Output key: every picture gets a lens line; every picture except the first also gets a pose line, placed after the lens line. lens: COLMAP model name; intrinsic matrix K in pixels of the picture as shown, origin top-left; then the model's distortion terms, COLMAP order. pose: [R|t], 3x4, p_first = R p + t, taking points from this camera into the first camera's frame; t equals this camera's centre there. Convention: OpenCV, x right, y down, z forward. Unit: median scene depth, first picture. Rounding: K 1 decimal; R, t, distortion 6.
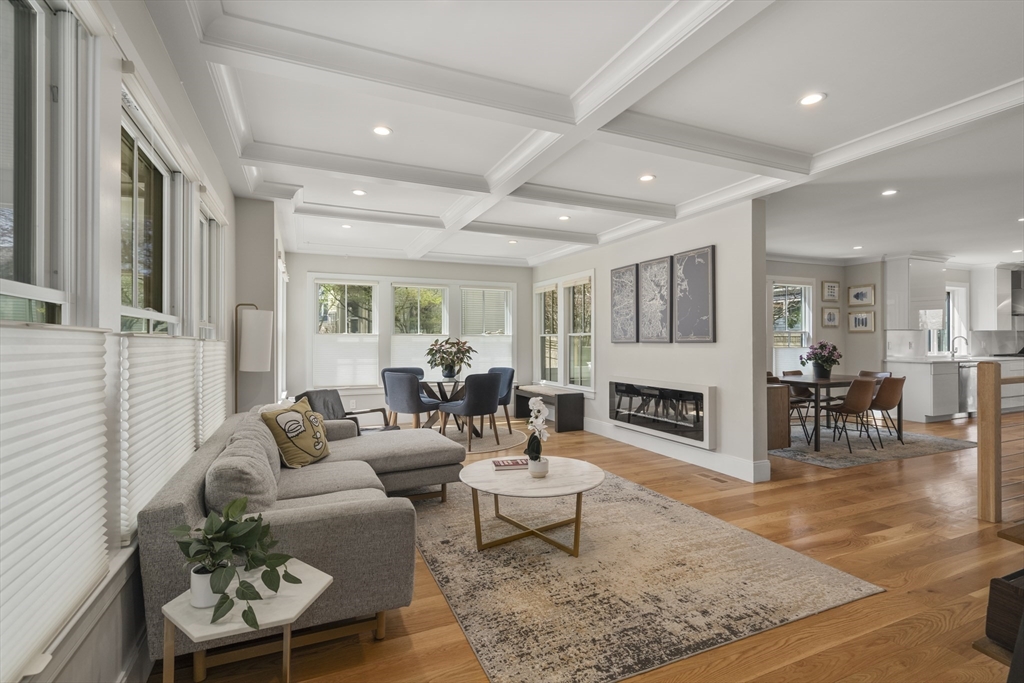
lens RADIAL K [[469.7, 0, 509.1], [0, 469.7, 339.8], [0, 0, 1]] dist [-0.002255, 0.000353]
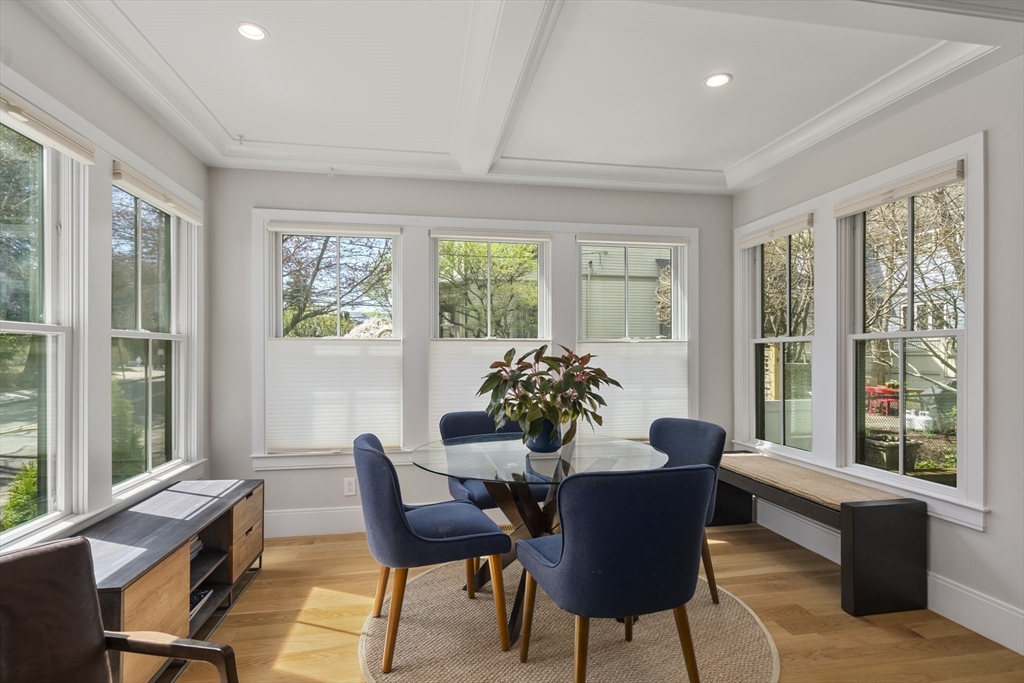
lens RADIAL K [[521.4, 0, 509.5], [0, 521.4, 345.7], [0, 0, 1]] dist [-0.002314, -0.000184]
pose [[0.971882, -0.001893, -0.235459, -0.056442], [-0.000370, 0.999954, -0.009566, 0.000551], [0.235467, 0.009385, 0.971837, 0.593461]]
